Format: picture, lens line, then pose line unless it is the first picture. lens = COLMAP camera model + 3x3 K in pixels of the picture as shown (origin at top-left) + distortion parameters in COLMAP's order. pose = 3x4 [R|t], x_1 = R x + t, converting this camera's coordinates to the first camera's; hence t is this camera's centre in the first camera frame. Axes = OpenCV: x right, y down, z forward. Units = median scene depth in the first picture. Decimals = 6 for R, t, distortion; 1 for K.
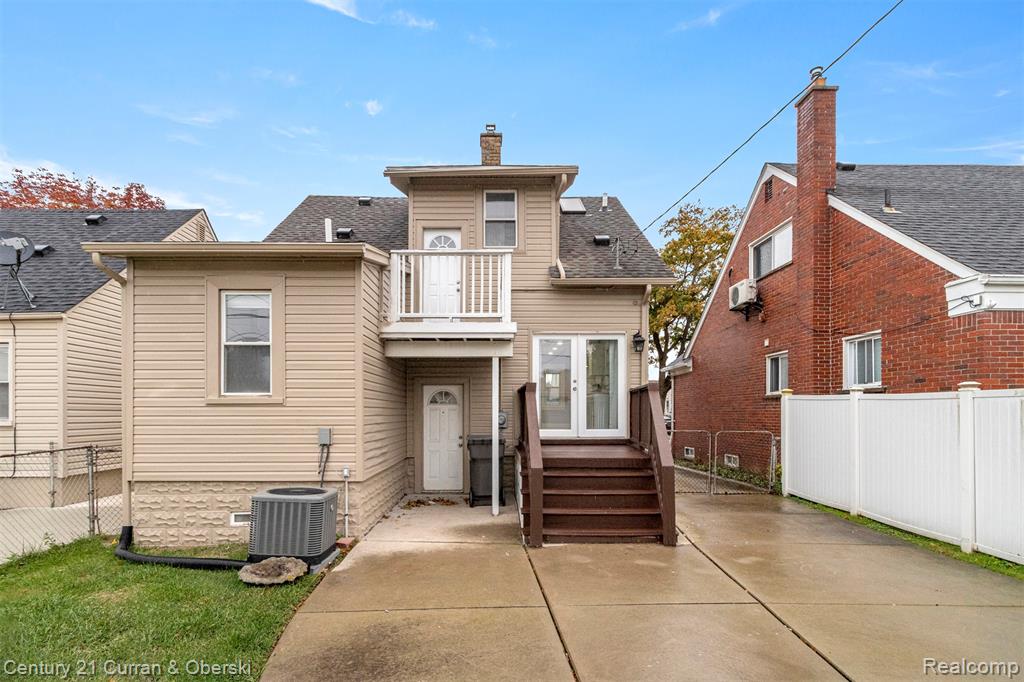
lens RADIAL K [[492.8, 0, 510.4], [0, 492.8, 412.0], [0, 0, 1]] dist [0.003222, -0.000022]
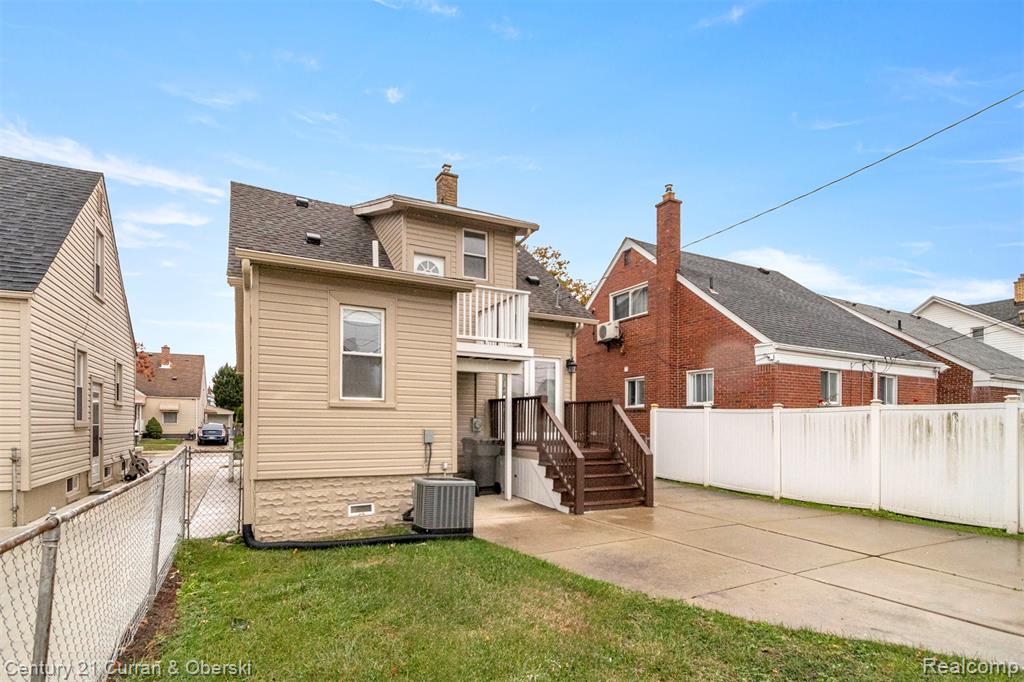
lens RADIAL K [[501.2, 0, 524.4], [0, 501.2, 419.1], [0, 0, 1]] dist [0.004848, 0.000408]
pose [[0.885287, 0.010672, 0.464924, -0.597836], [-0.009263, 0.999943, -0.005316, 0.010326], [-0.464954, 0.000399, 0.885335, -0.150986]]
